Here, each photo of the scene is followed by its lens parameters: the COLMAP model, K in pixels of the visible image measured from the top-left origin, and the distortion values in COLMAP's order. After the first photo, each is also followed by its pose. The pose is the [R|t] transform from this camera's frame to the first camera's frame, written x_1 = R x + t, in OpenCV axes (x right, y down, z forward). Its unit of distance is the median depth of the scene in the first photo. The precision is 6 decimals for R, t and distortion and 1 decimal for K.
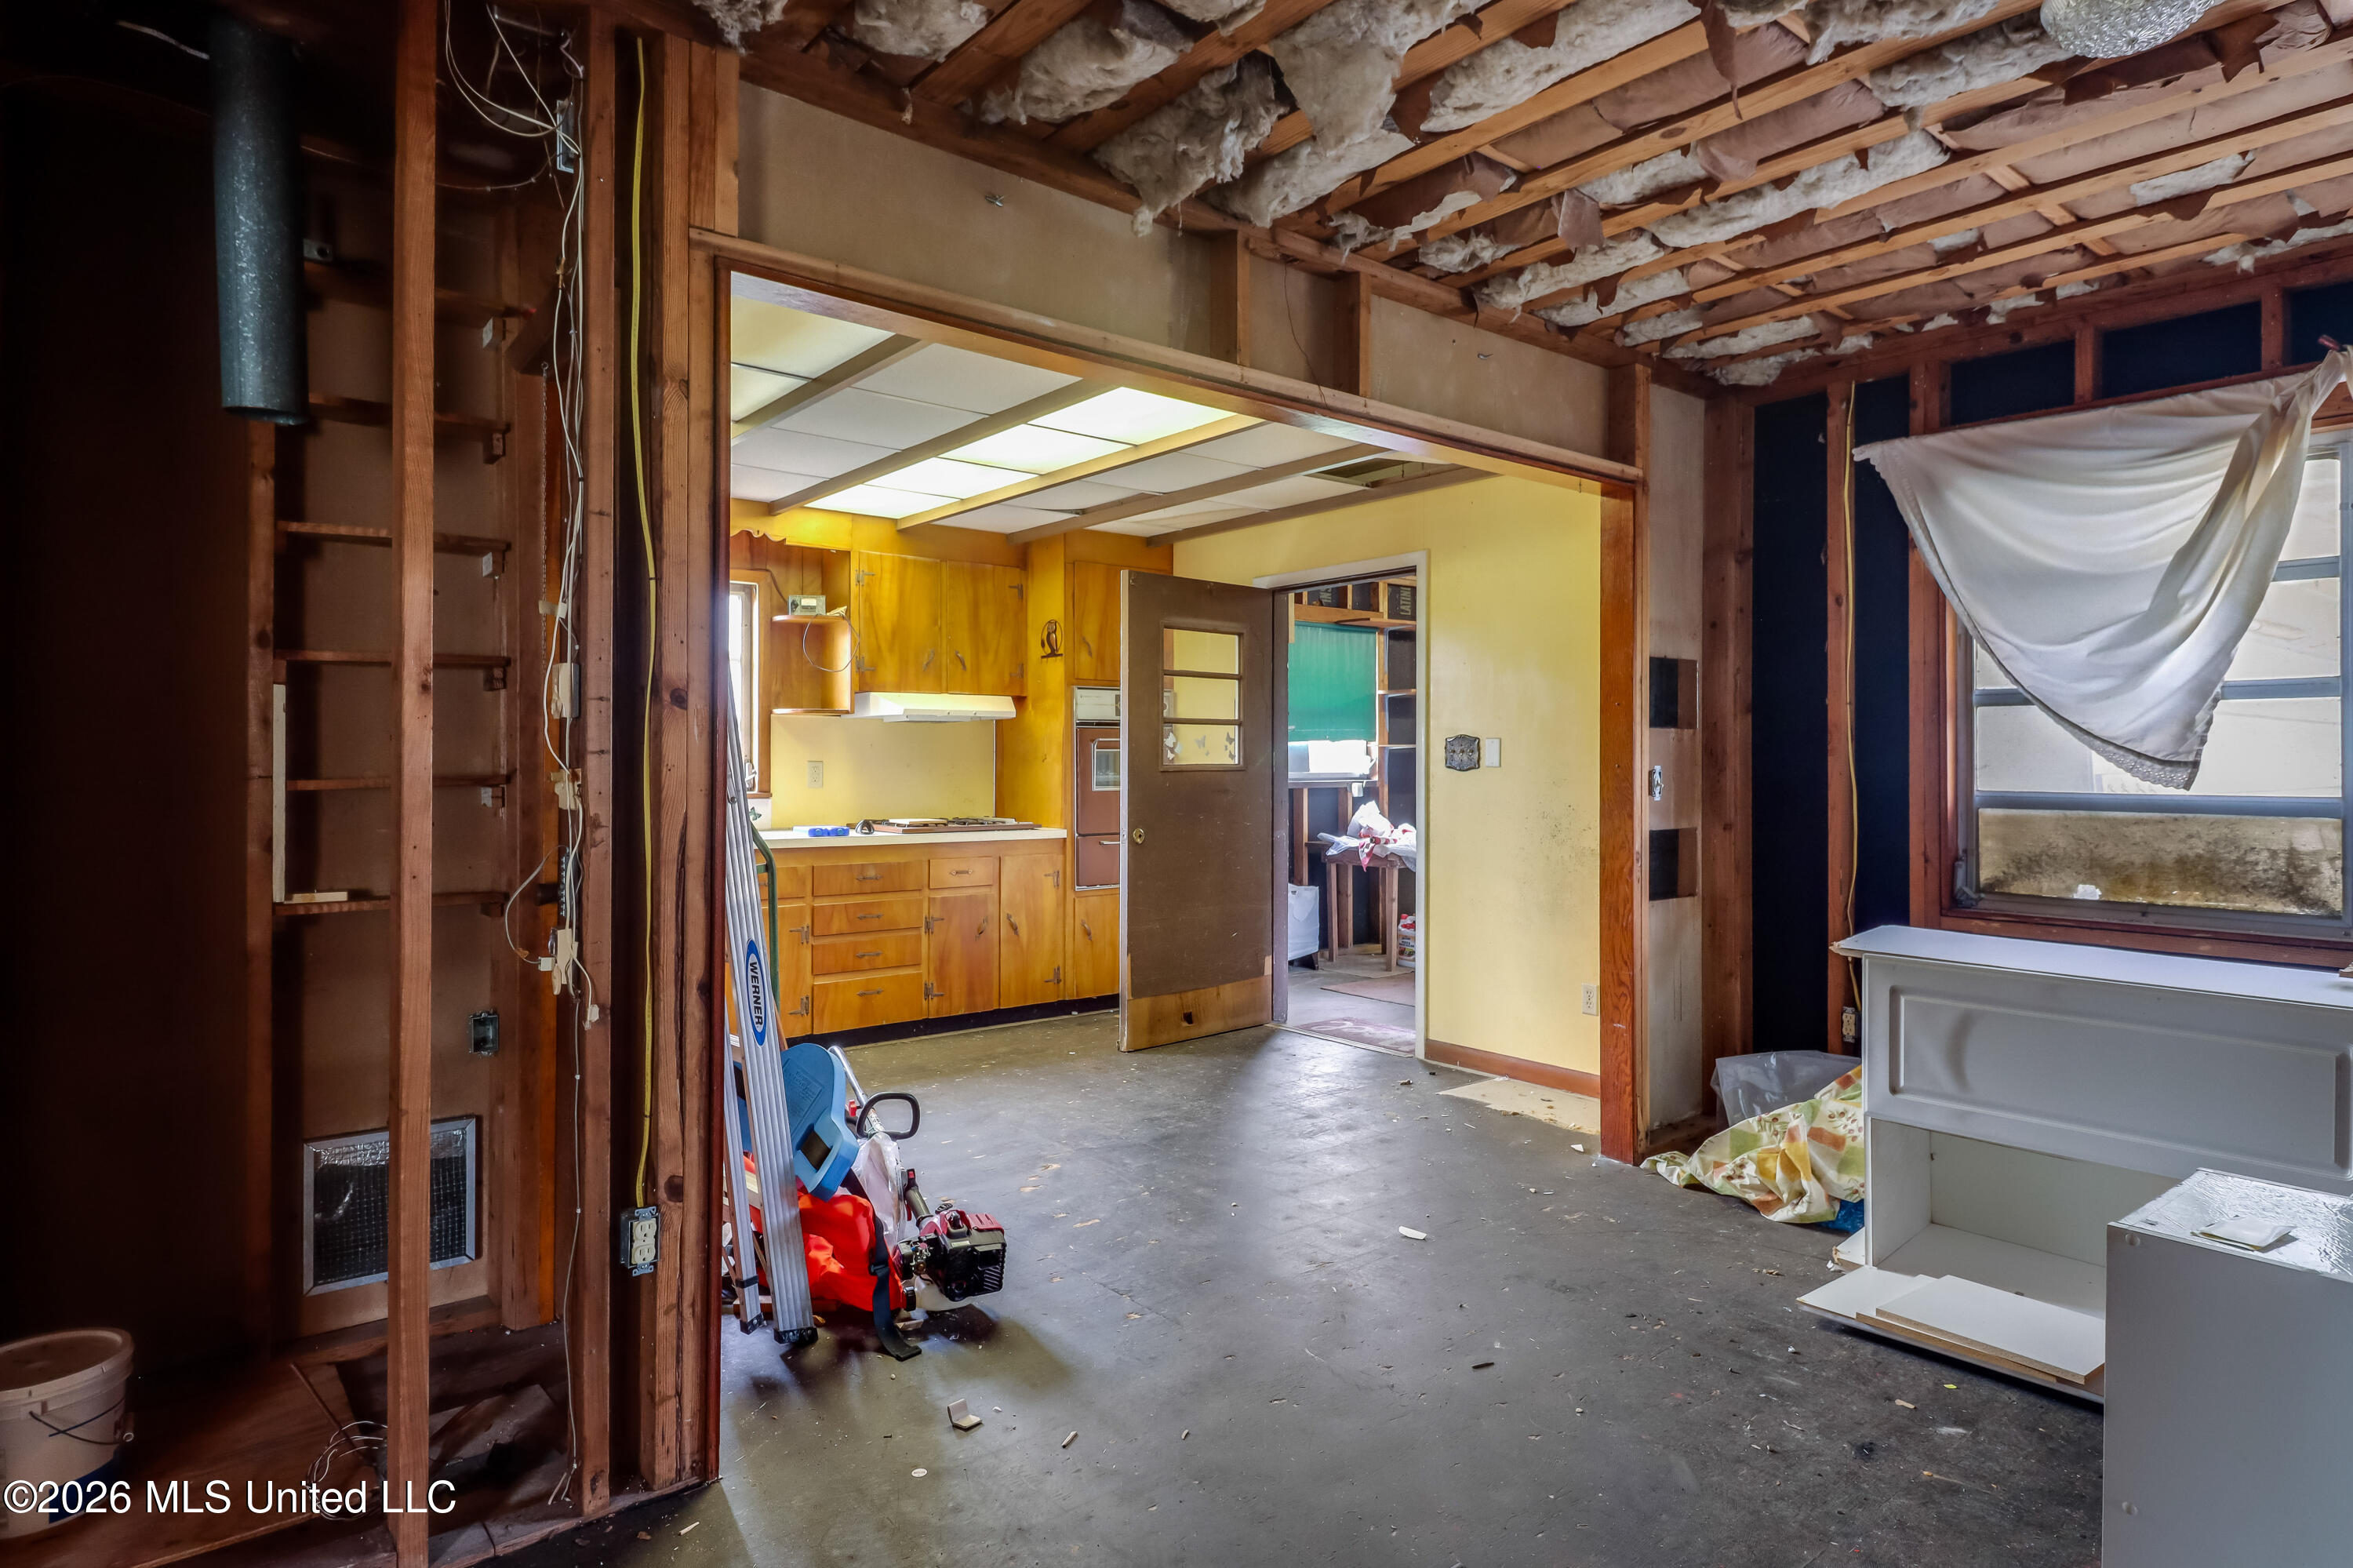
lens RADIAL K [[1325.8, 0, 1175.8], [0, 1325.8, 776.7], [0, 0, 1]] dist [-0.001663, -0.000300]
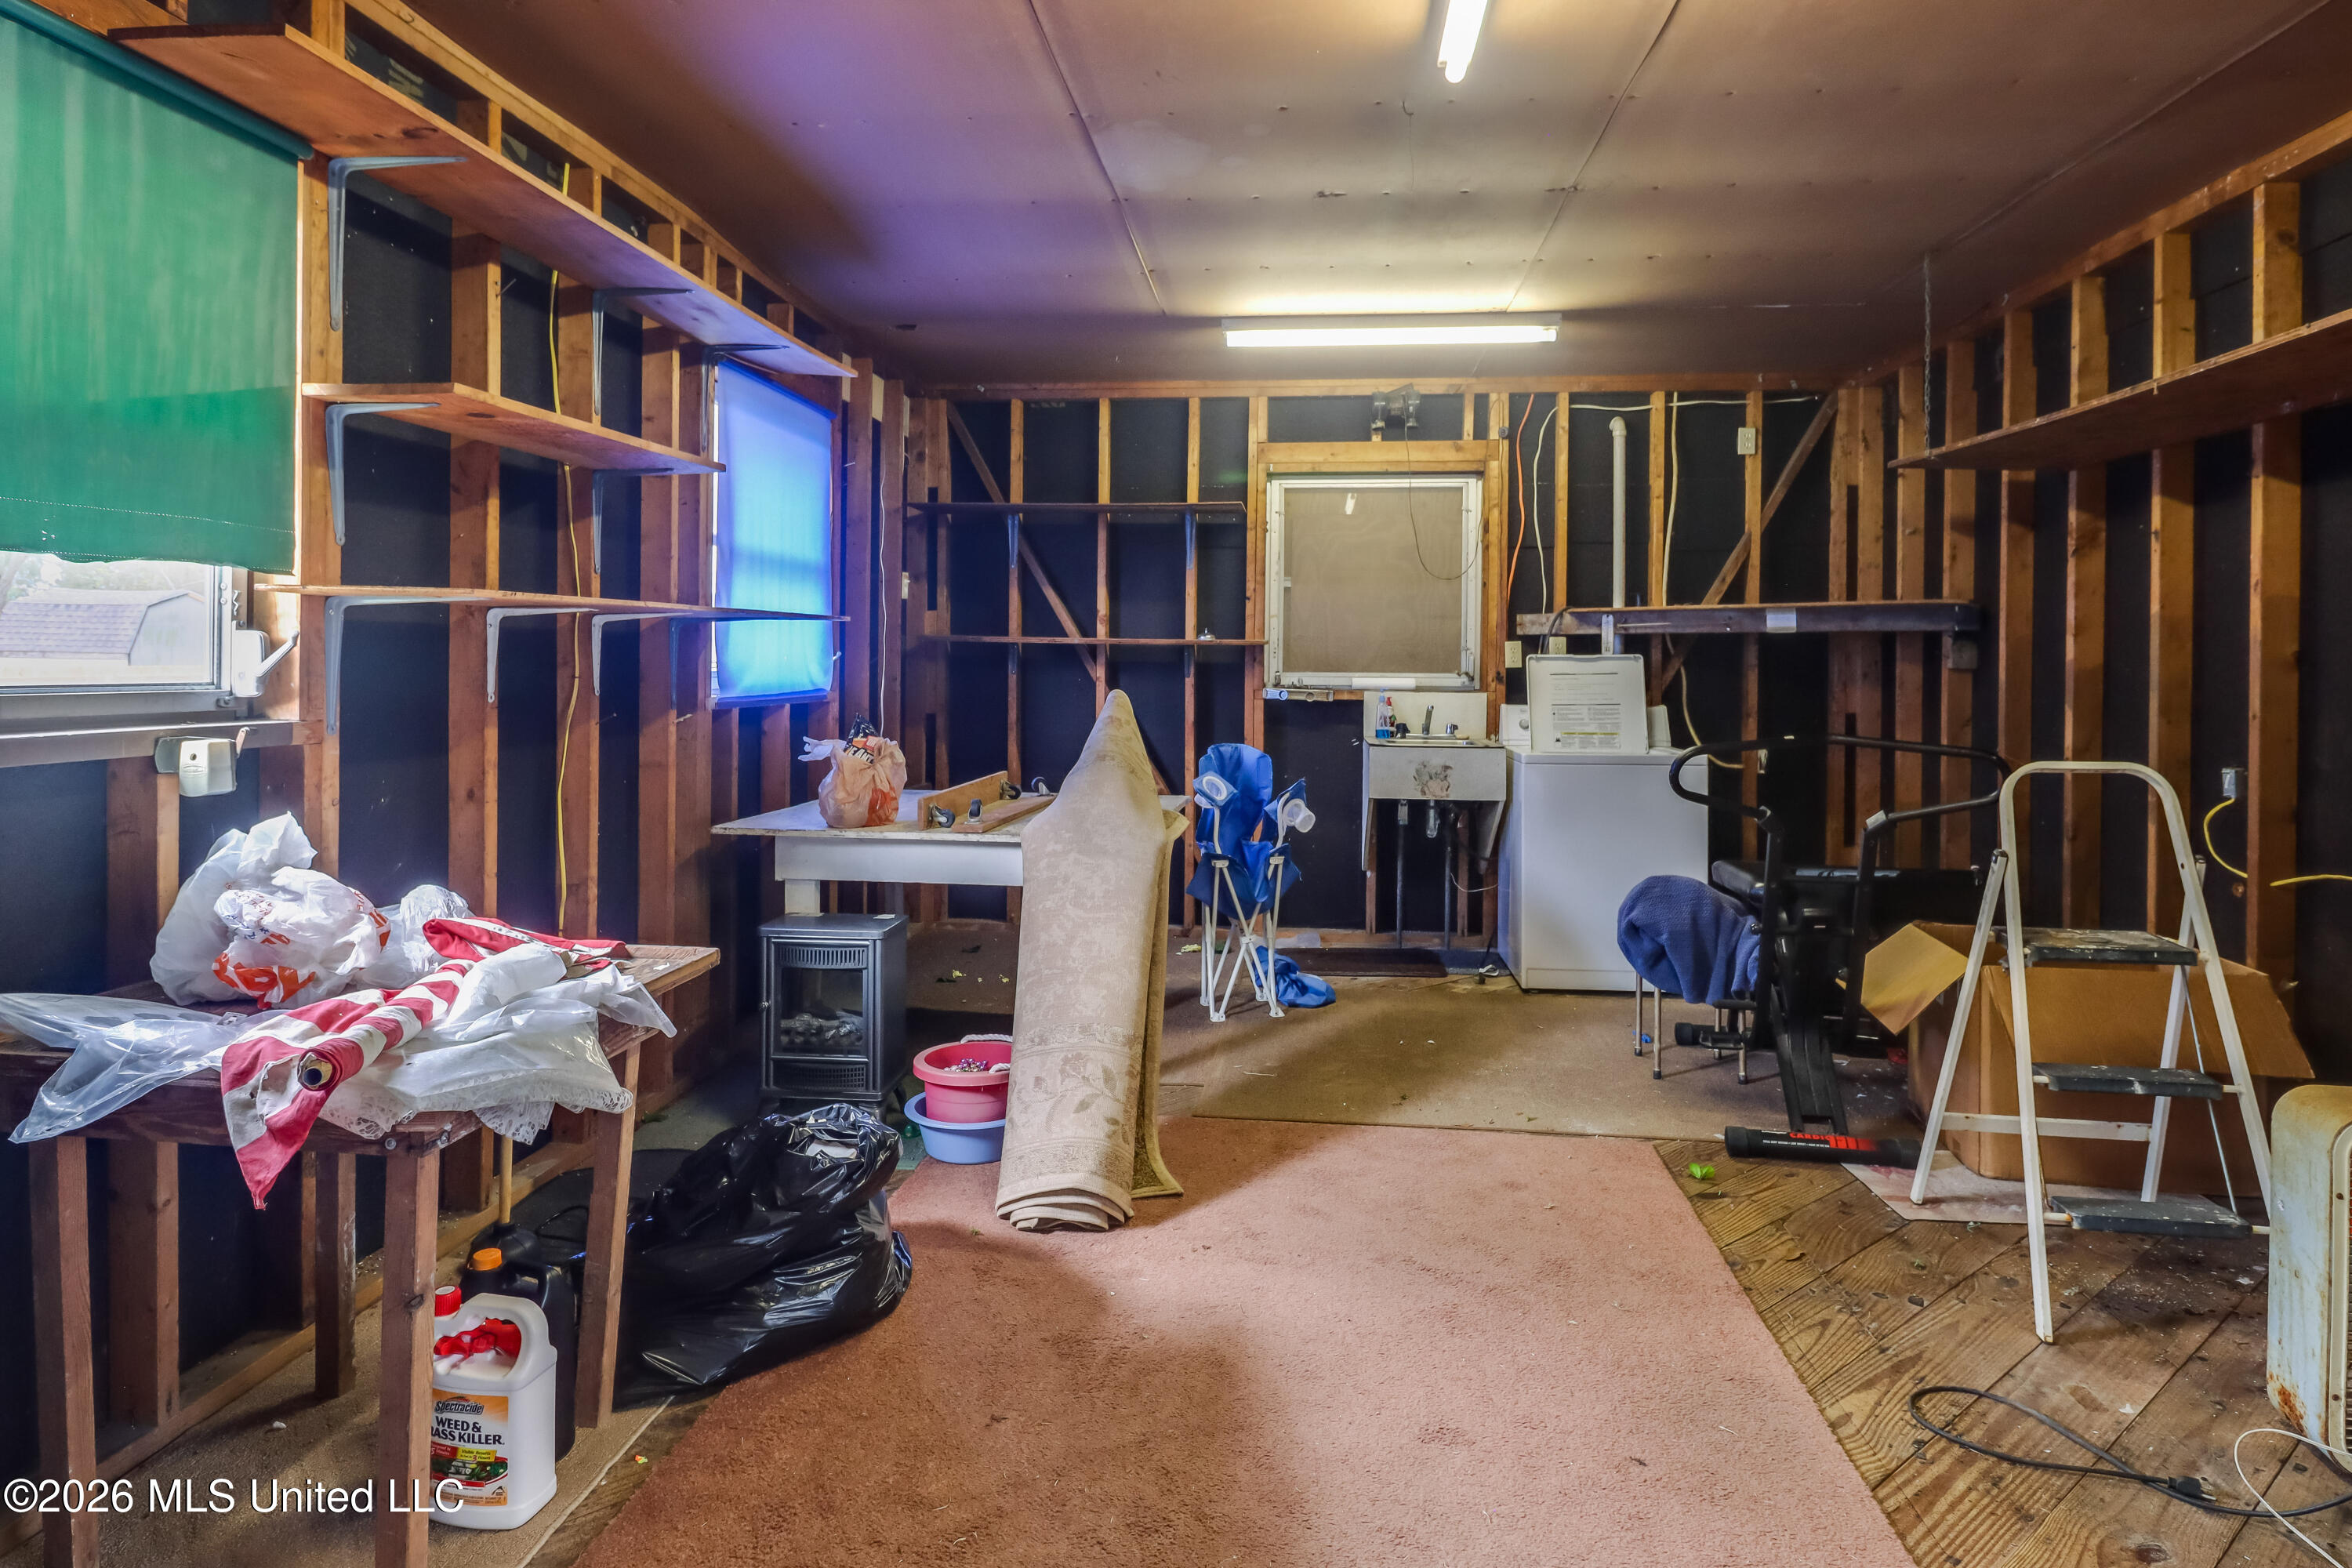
lens RADIAL K [[1325.1, 0, 1181.4], [0, 1325.1, 666.8], [0, 0, 1]] dist [-0.001663, -0.000300]
pose [[0.707515, 0.002873, 0.706693, 0.091605], [-0.007053, 0.999971, 0.002995, -0.010476], [-0.706663, -0.007104, 0.707514, 0.699849]]
